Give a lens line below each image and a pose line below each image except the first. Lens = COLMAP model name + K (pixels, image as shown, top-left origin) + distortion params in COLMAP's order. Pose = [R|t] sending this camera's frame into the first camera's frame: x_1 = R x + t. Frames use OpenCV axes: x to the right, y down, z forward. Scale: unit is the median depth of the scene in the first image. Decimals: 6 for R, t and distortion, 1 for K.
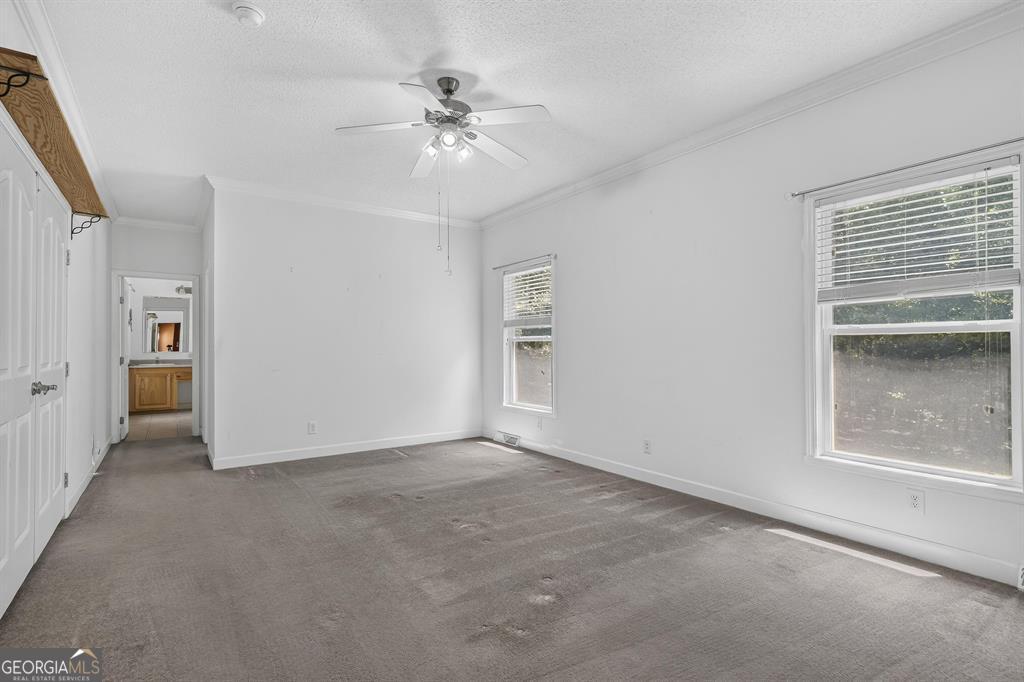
lens RADIAL K [[490.7, 0, 512.0], [0, 490.7, 341.0], [0, 0, 1]] dist [0.016132, 0.000233]
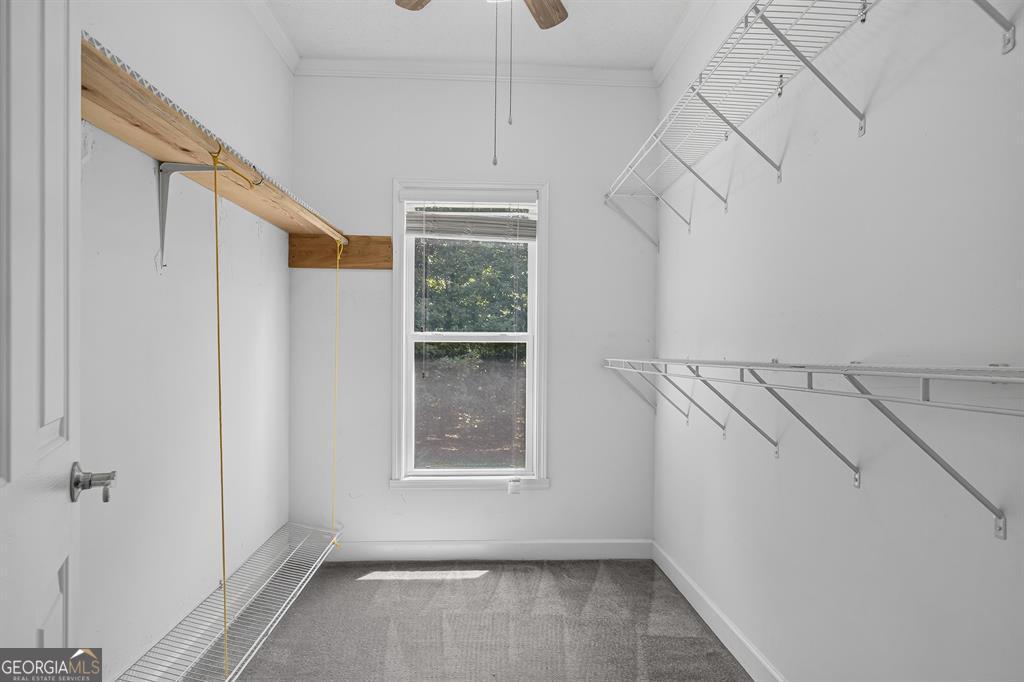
lens RADIAL K [[594.0, 0, 512.0], [0, 594.0, 341.0], [0, 0, 1]] dist [-0.002363, -0.000221]
pose [[0.528735, 0.025855, 0.848393, -0.207475], [-0.017802, 0.999654, -0.019370, 0.004426], [-0.848600, -0.004862, 0.529012, 0.296195]]
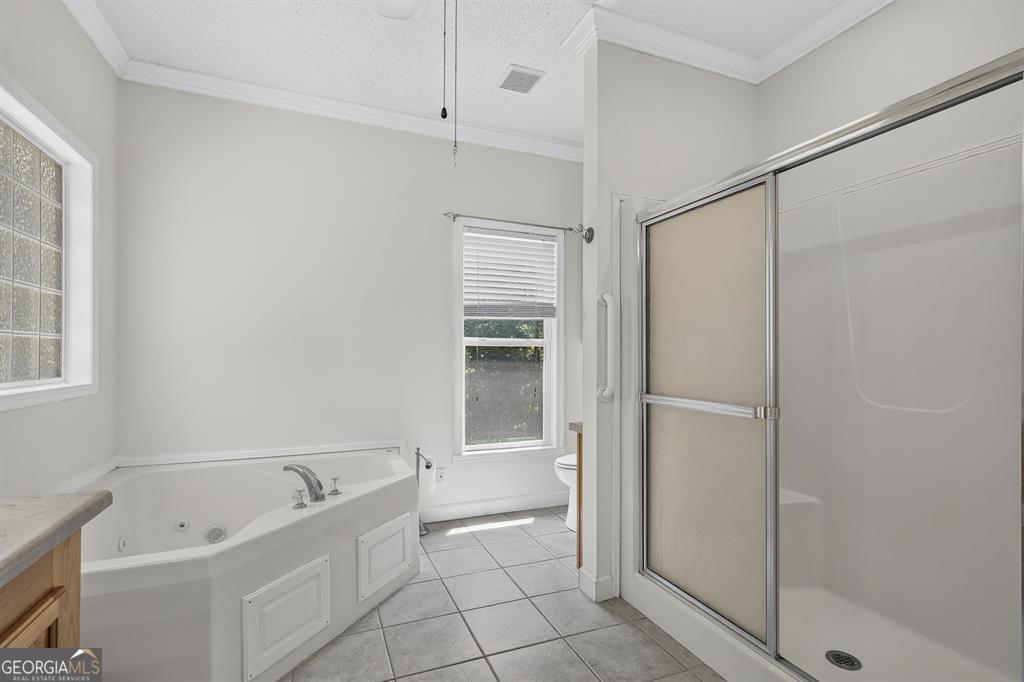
lens RADIAL K [[490.7, 0, 512.0], [0, 490.7, 341.0], [0, 0, 1]] dist [0.016132, 0.000233]
pose [[0.219510, 0.031776, 0.975093, -0.543852], [-0.014308, 0.999467, -0.029350, 0.010501], [-0.975505, -0.007509, 0.219847, 0.770622]]
